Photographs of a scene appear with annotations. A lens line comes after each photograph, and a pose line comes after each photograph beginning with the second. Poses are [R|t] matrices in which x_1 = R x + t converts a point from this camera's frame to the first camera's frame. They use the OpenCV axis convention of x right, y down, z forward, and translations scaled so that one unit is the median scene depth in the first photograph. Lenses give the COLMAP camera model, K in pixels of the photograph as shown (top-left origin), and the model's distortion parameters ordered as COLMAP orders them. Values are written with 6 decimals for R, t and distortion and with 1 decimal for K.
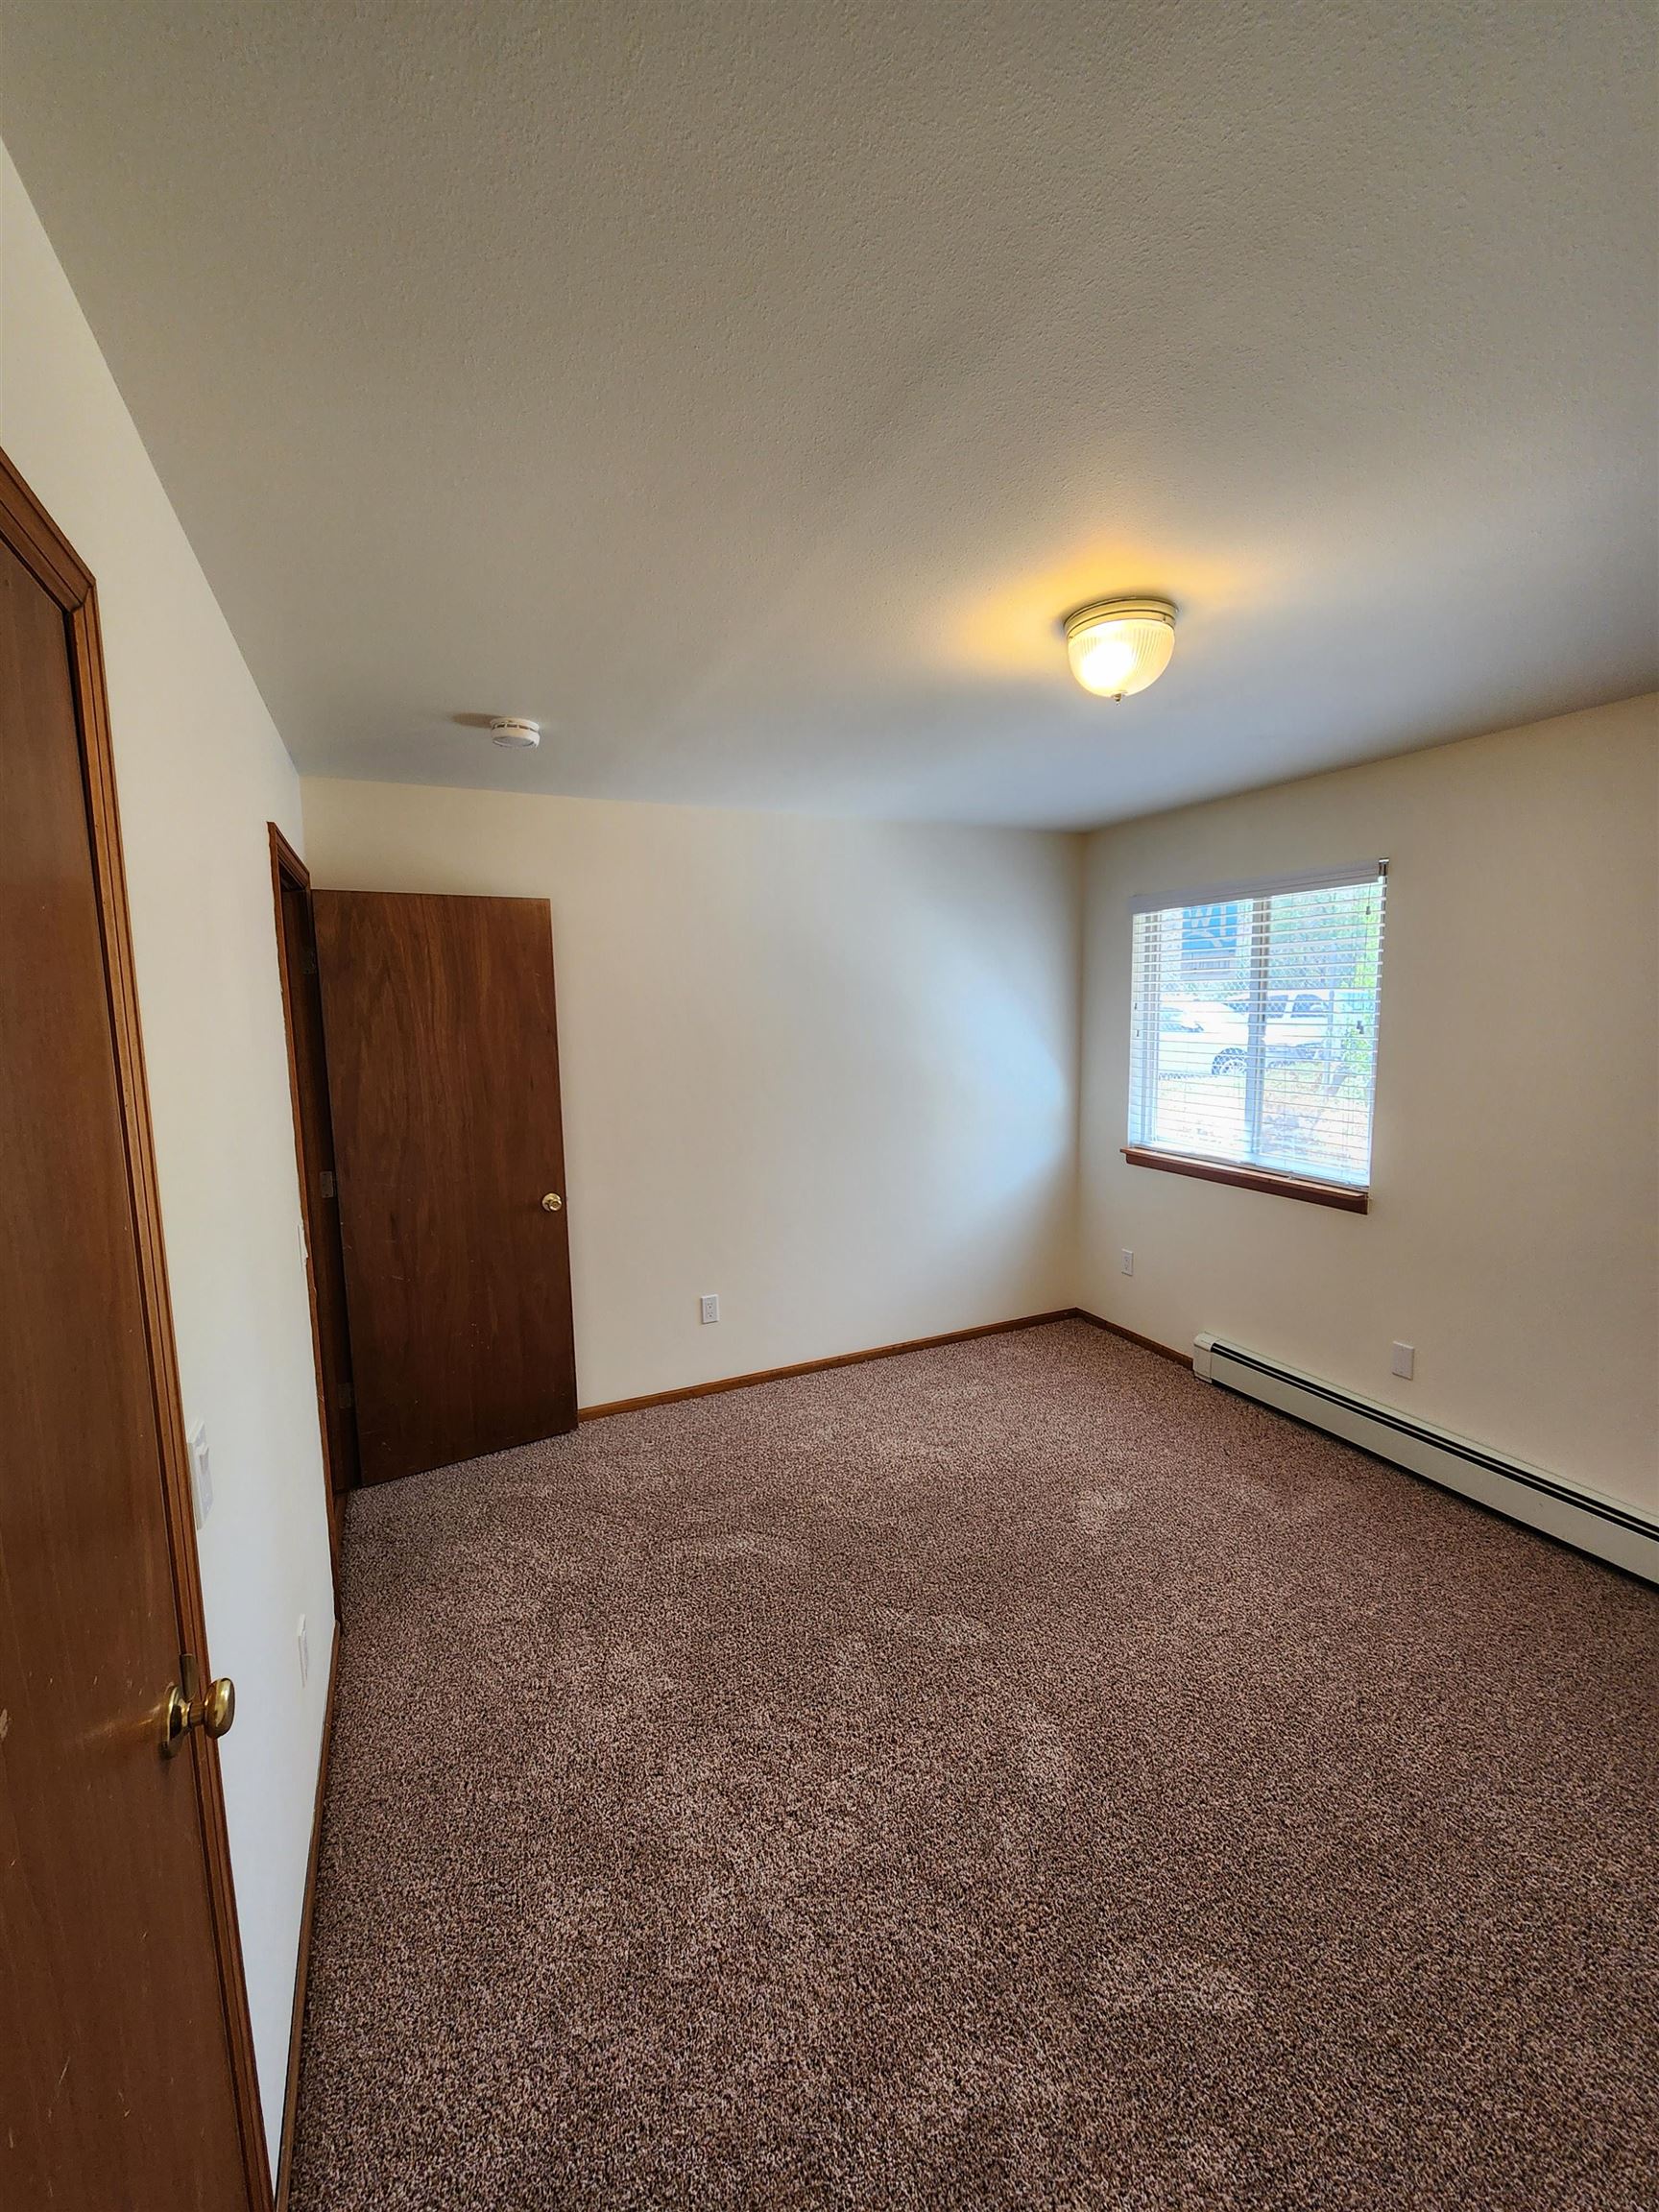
lens RADIAL K [[906.8, 0, 844.0], [0, 906.8, 1099.8], [0, 0, 1]] dist [-0.013211, -0.000037]
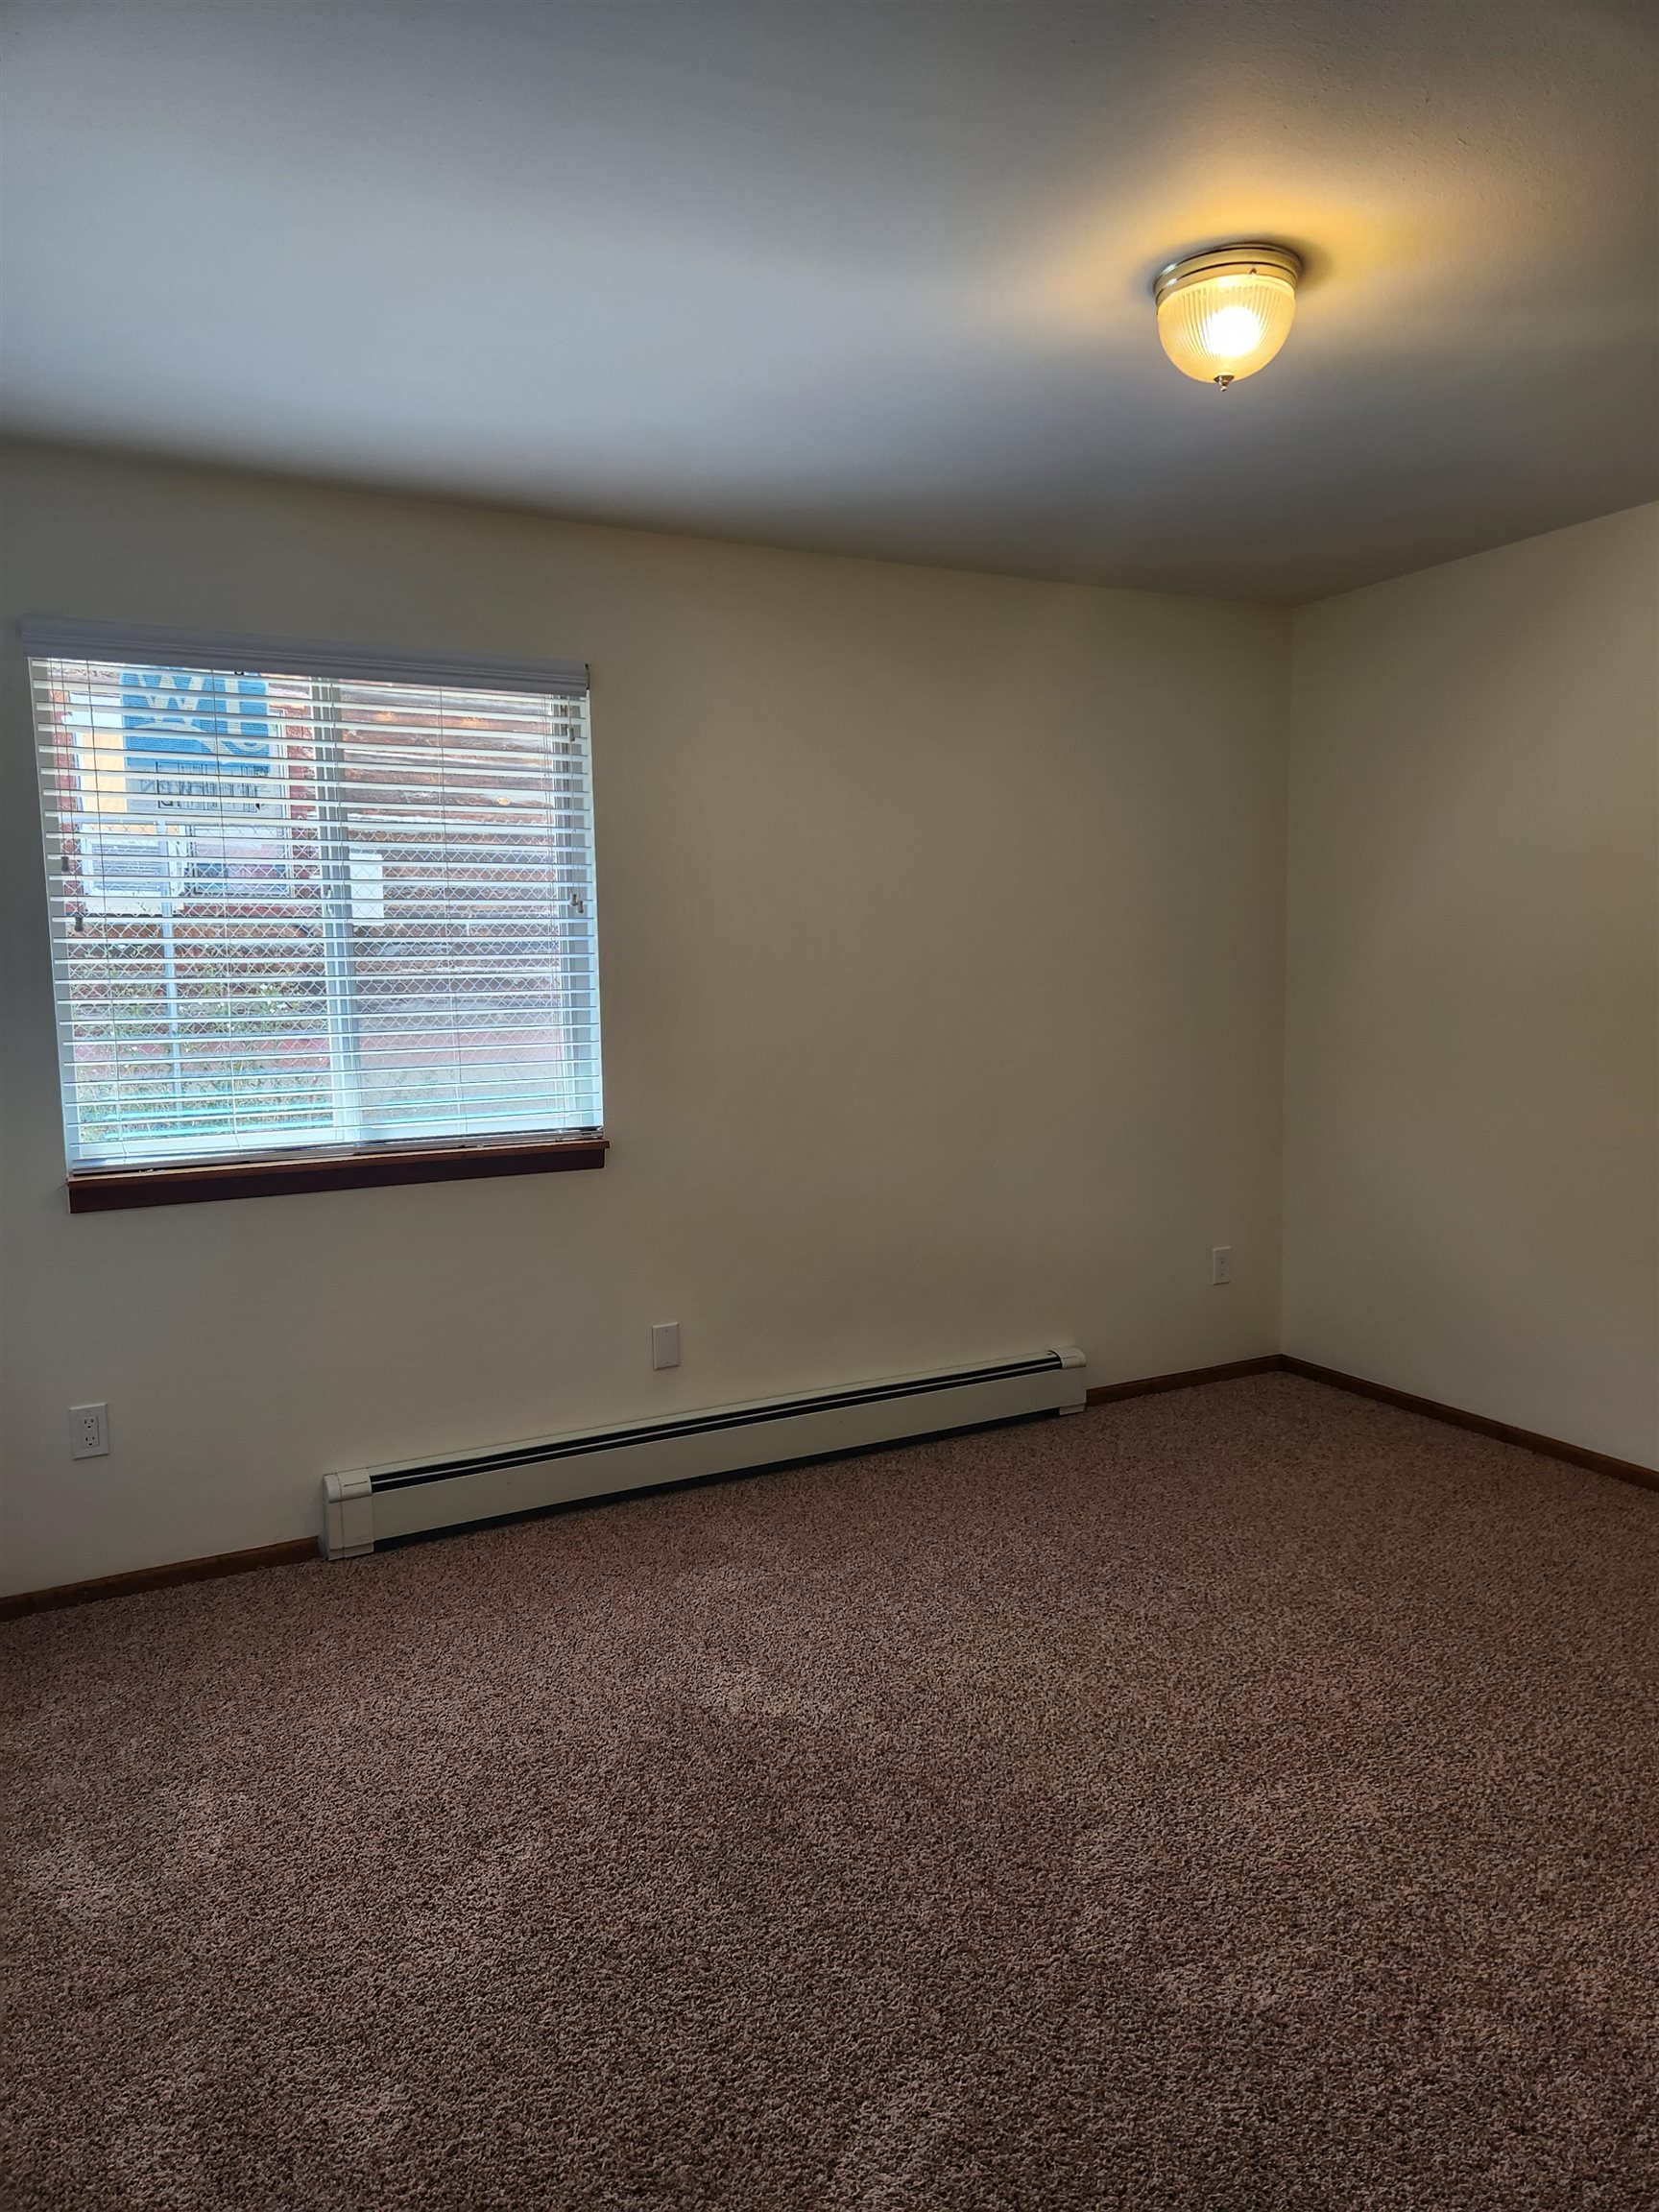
lens RADIAL K [[1467.0, 0, 830.1], [0, 1467.0, 1140.9], [0, 0, 1]] dist [-0.001337, -0.001145]
pose [[-0.048801, -0.102478, 0.993538, -0.490669], [0.127797, 0.985906, 0.107968, 0.004207], [-0.990599, 0.132240, -0.035017, 0.739905]]
